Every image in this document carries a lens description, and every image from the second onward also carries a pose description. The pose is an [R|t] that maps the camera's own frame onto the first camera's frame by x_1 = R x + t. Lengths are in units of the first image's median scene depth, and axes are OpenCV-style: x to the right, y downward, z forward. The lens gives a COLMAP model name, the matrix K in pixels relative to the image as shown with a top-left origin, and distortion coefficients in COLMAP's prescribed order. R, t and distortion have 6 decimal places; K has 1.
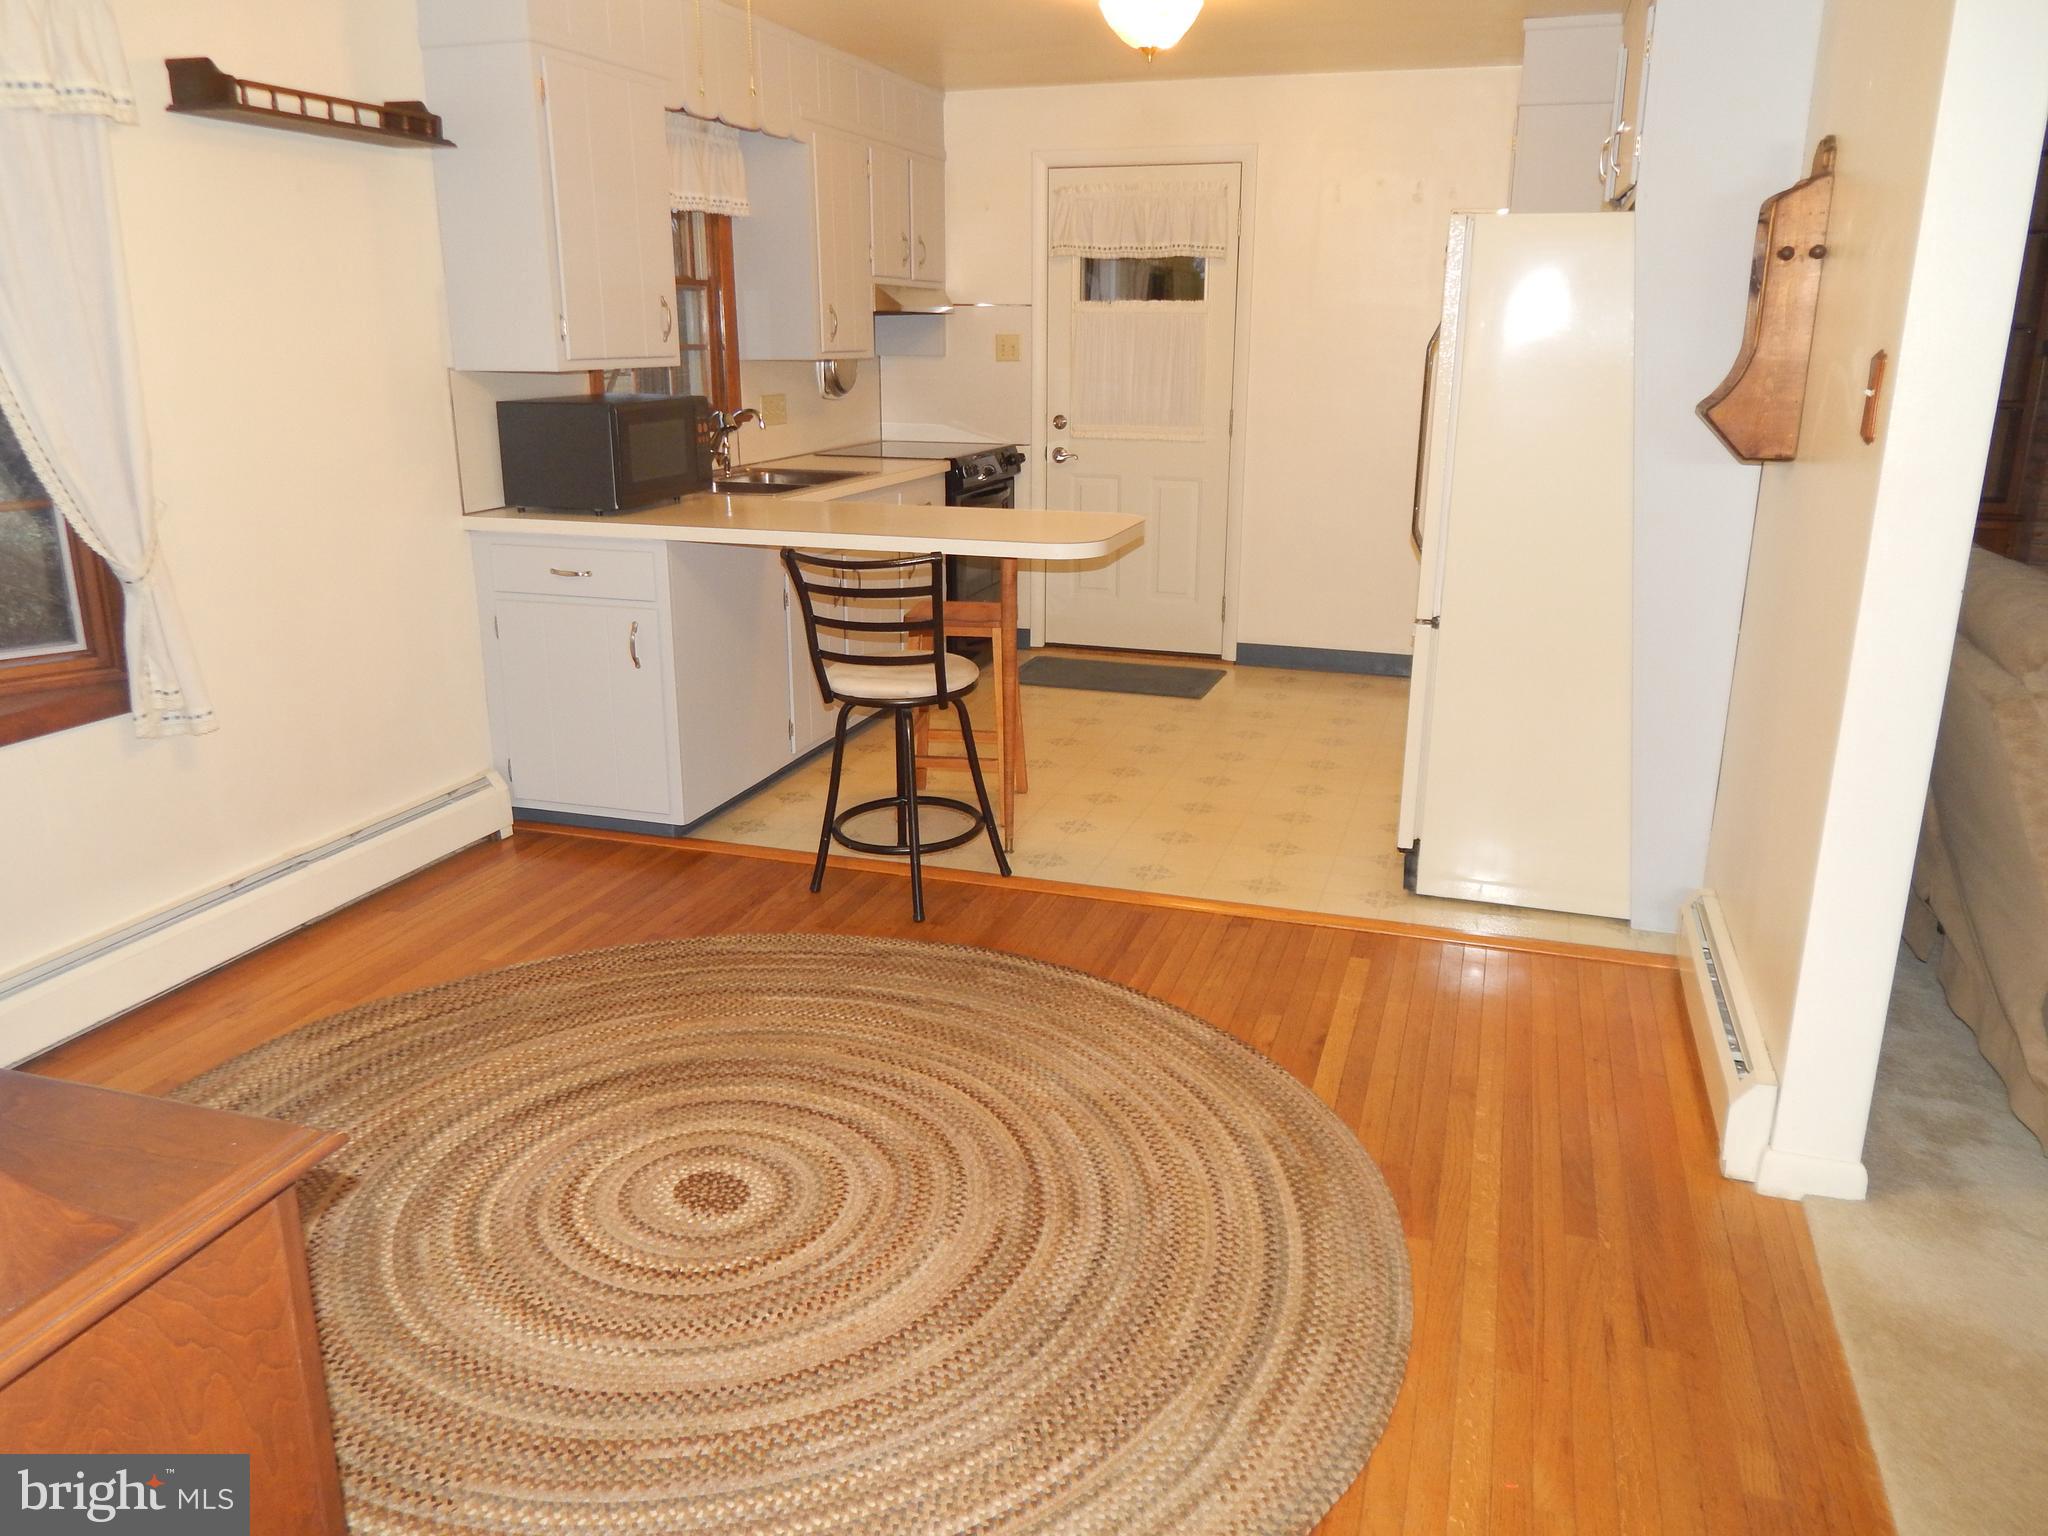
lens RADIAL K [[1495.5, 0, 1037.1], [0, 1495.5, 765.9], [0, 0, 1]] dist [0.010165, -0.024409]
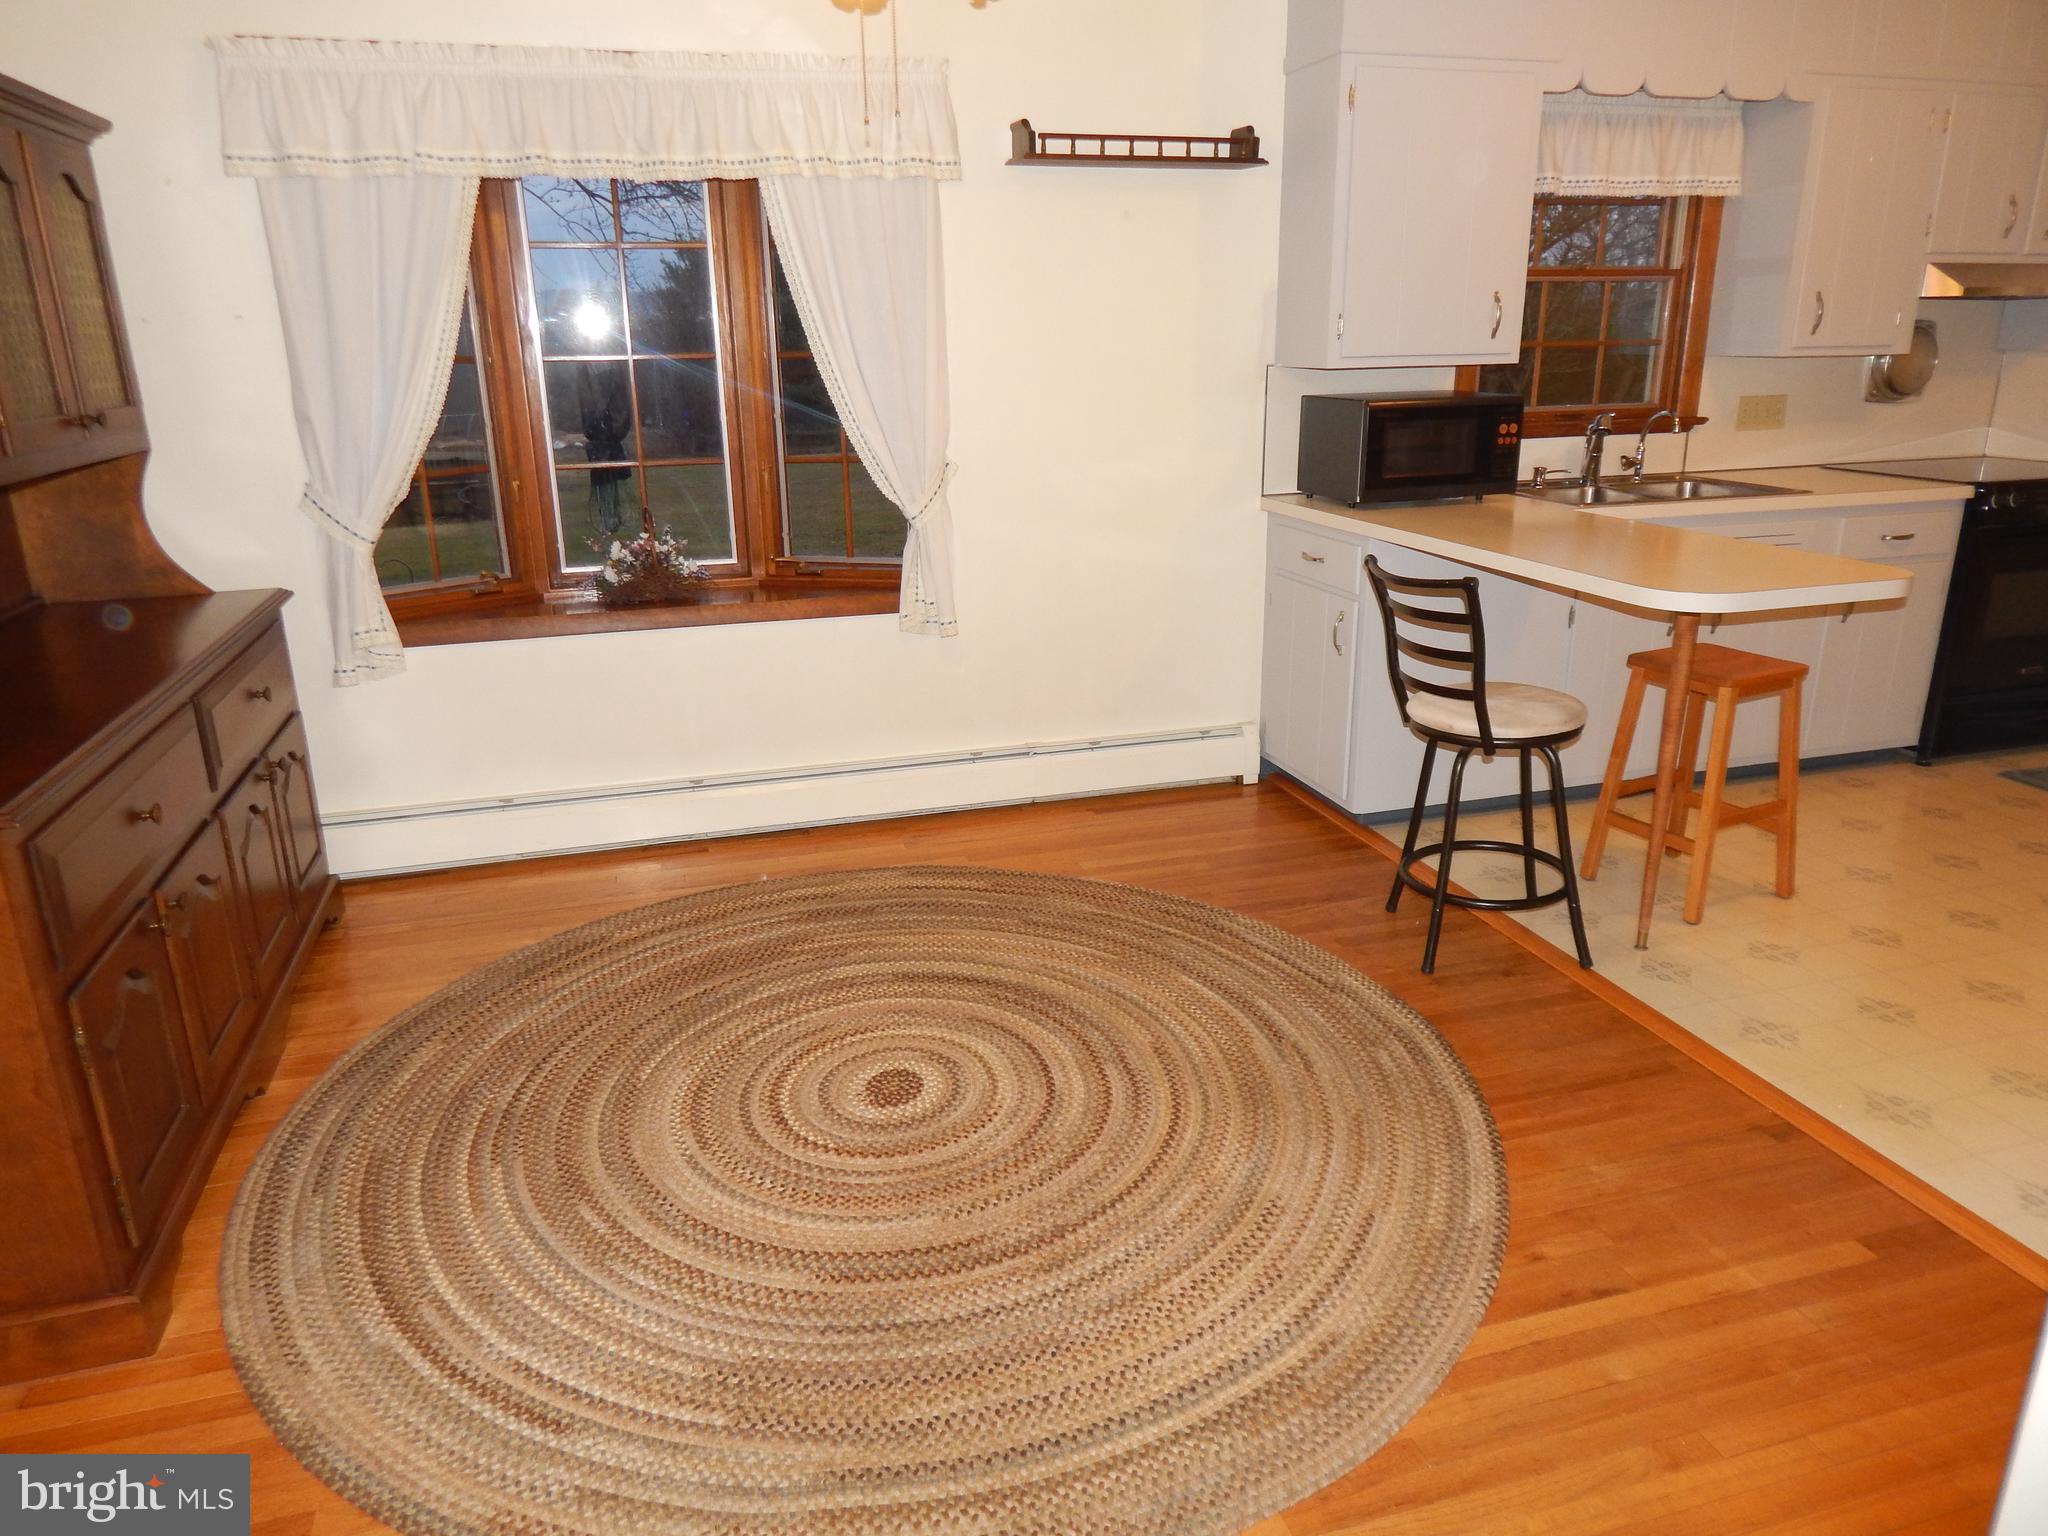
lens RADIAL K [[1363.9, 0, 1026.3], [0, 1363.9, 762.8], [0, 0, 1]] dist [0.001299, -0.000710]
pose [[0.558934, 0.241213, -0.793353, 0.438091], [-0.217205, 0.965938, 0.140661, -0.091151], [0.800260, 0.093700, 0.592288, 0.309534]]
